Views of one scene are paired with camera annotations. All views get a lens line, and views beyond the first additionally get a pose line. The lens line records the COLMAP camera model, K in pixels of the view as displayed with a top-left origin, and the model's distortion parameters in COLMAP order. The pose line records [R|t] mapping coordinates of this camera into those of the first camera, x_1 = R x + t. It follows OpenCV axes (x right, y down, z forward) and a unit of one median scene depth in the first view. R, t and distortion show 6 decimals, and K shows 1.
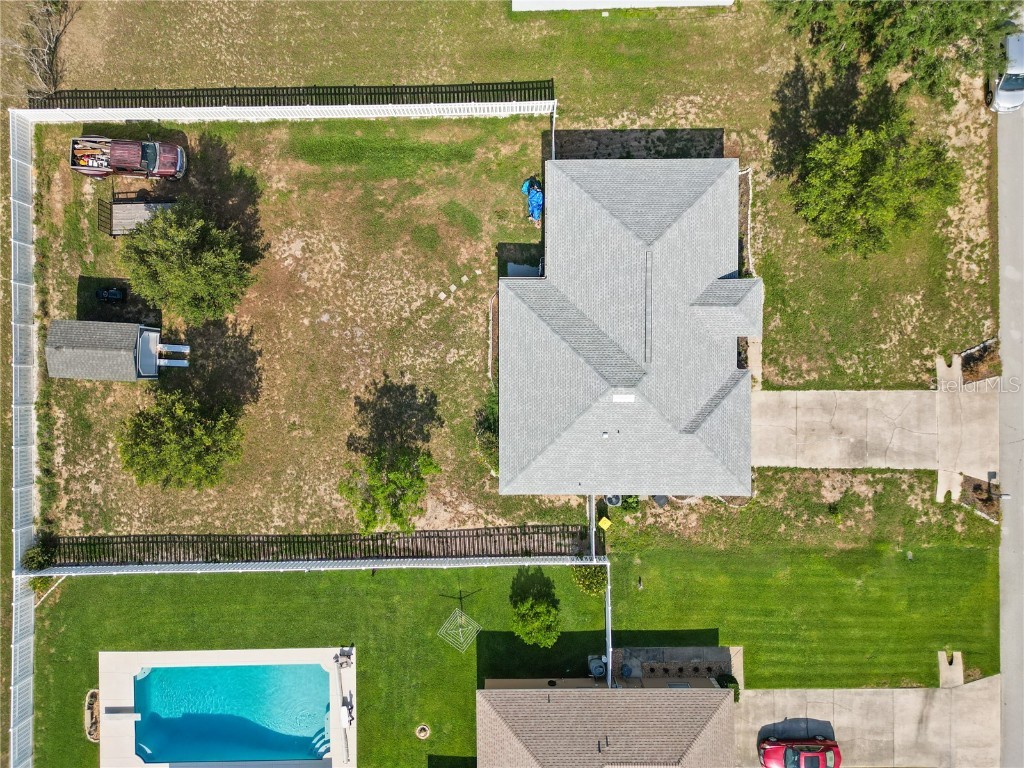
lens RADIAL K [[726.9, 0, 509.9], [0, 726.9, 390.0], [0, 0, 1]] dist [0.080744, -0.083403]
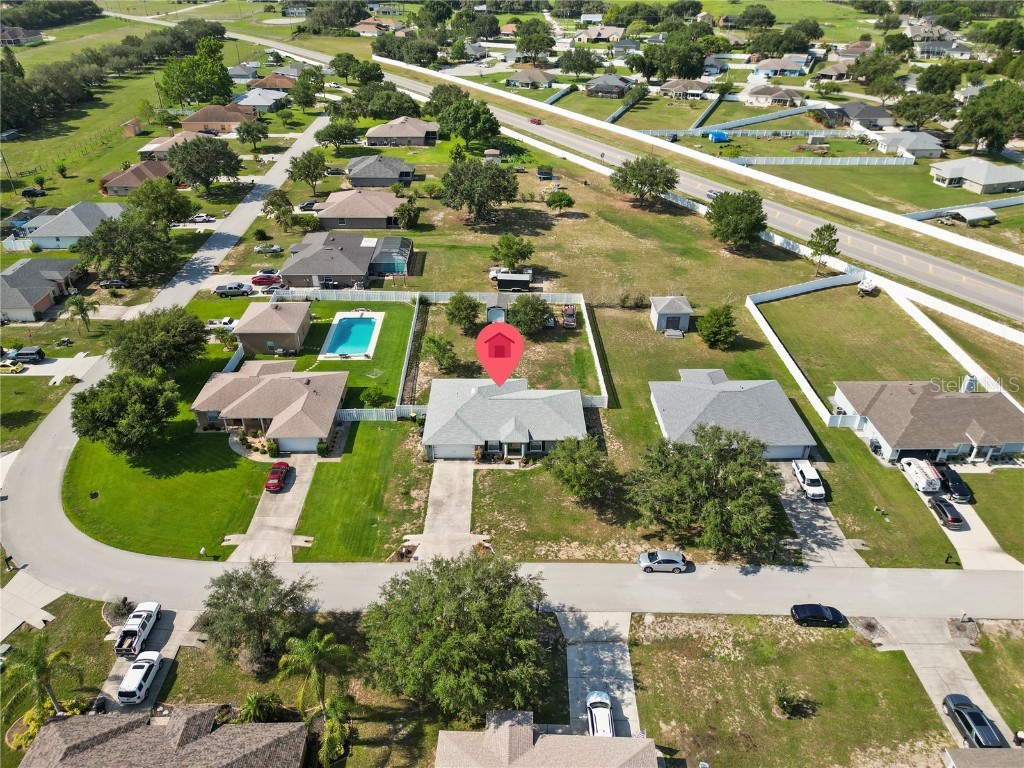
lens RADIAL K [[731.8, 0, 512.0], [0, 731.8, 384.0], [0, 0, 1]] dist [0.051597, -0.044691]
pose [[0.006797, 0.532311, -0.846522, 1.820872], [-0.999838, -0.010513, -0.014638, -0.068477], [-0.016692, 0.846484, 0.532153, -0.193212]]
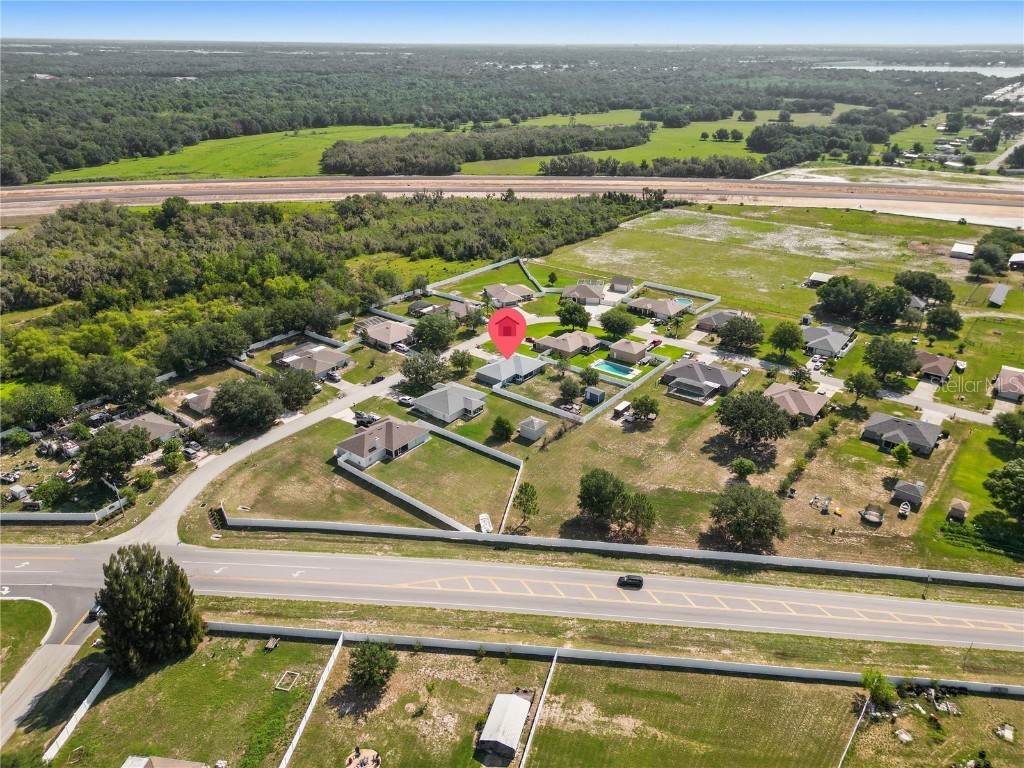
lens RADIAL K [[723.2, 0, 507.7], [0, 723.2, 384.6], [0, 0, 1]] dist [0.082111, -0.079869]
pose [[-0.781701, -0.268561, 0.562866, -2.654629], [0.623643, -0.341806, 0.703021, -3.631515], [0.003587, 0.900580, 0.434676, -1.109048]]
